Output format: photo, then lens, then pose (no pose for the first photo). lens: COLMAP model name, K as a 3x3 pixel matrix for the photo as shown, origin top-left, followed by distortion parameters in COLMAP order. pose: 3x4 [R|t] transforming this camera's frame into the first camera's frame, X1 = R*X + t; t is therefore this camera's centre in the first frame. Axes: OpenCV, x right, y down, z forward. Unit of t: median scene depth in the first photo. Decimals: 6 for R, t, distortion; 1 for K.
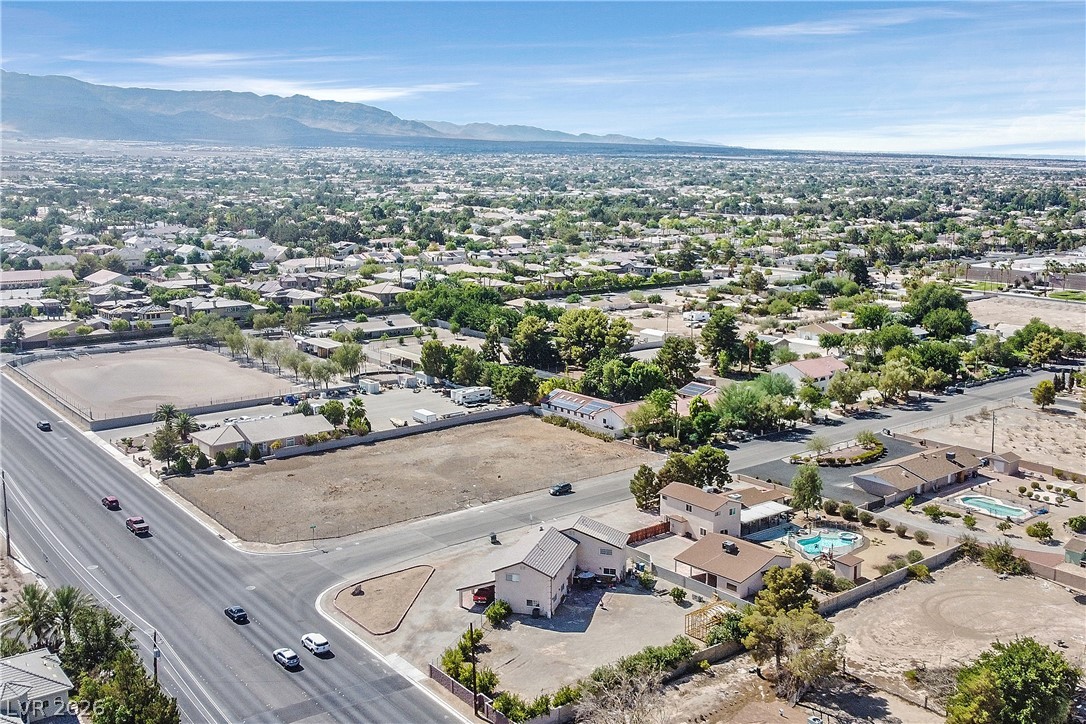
lens RADIAL K [[1070.7, 0, 592.1], [0, 1070.7, 361.3], [0, 0, 1]] dist [0.000013, -0.016715]
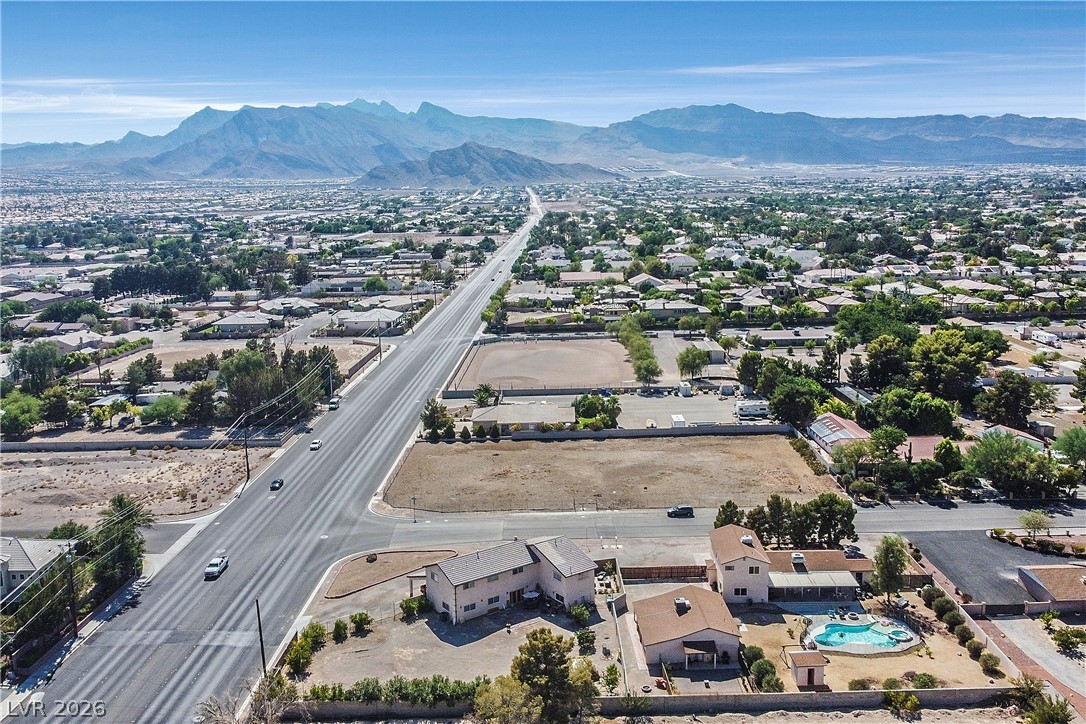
lens RADIAL K [[969.3, 0, 543.0], [0, 969.3, 362.0], [0, 0, 1]] dist [0.003011, -0.007171]
pose [[0.764210, 0.090964, -0.638520, 0.345745], [-0.091160, 0.995300, 0.032686, -0.025338], [0.638492, 0.033228, 0.768911, 0.205465]]
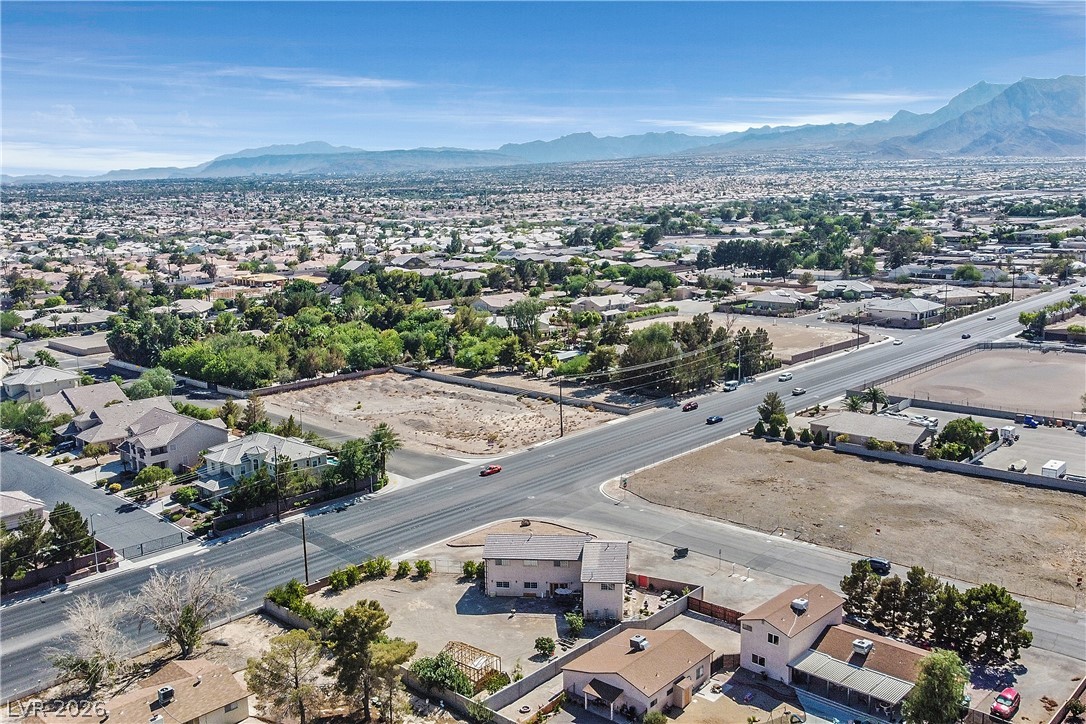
lens RADIAL K [[969.3, 0, 543.0], [0, 969.3, 362.0], [0, 0, 1]] dist [0.003011, -0.007171]
pose [[0.137663, 0.171204, -0.975571, 0.497780], [-0.160224, 0.975825, 0.148639, -0.075390], [0.977434, 0.135848, 0.161766, 0.518309]]
